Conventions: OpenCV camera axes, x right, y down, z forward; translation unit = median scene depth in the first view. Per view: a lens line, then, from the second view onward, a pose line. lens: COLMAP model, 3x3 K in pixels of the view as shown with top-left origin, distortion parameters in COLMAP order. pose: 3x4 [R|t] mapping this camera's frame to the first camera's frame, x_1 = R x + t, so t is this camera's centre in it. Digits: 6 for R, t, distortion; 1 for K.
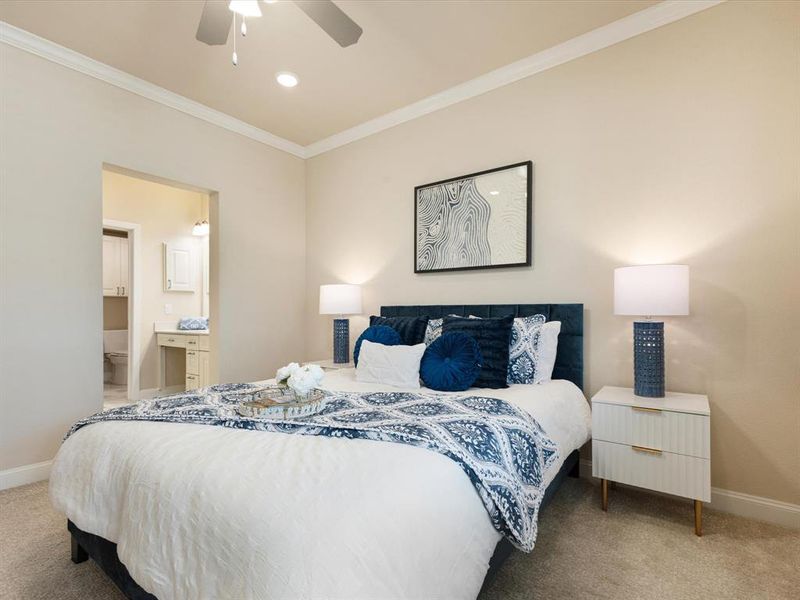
lens RADIAL K [[388.3, 0, 403.6], [0, 388.3, 307.0], [0, 0, 1]] dist [0.002444, 0.000008]
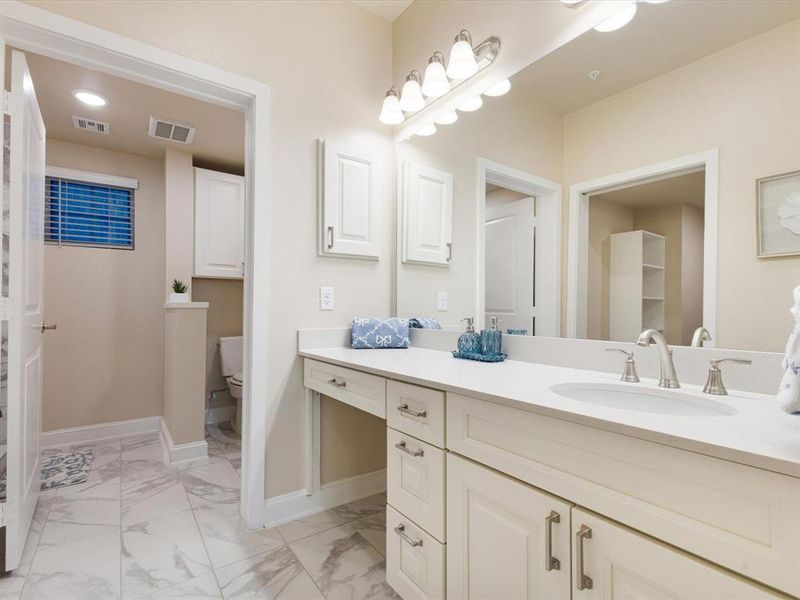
lens RADIAL K [[388.3, 0, 403.6], [0, 388.3, 307.0], [0, 0, 1]] dist [0.002444, 0.000008]
pose [[0.973756, 0.005780, -0.227521, -0.426293], [-0.007170, 0.999960, -0.005284, 0.016362], [0.227481, 0.006777, 0.973759, 0.606690]]
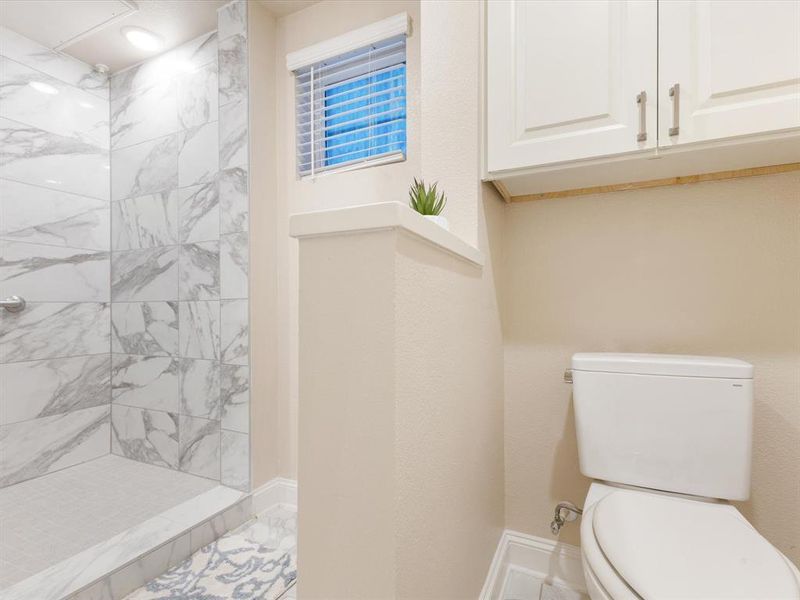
lens RADIAL K [[388.3, 0, 403.6], [0, 388.3, 307.0], [0, 0, 1]] dist [0.002444, 0.000008]
pose [[0.266390, -0.007958, -0.963832, -0.699808], [-0.000404, 0.999965, -0.008368, 0.042946], [0.963865, 0.002619, 0.266378, 1.037398]]
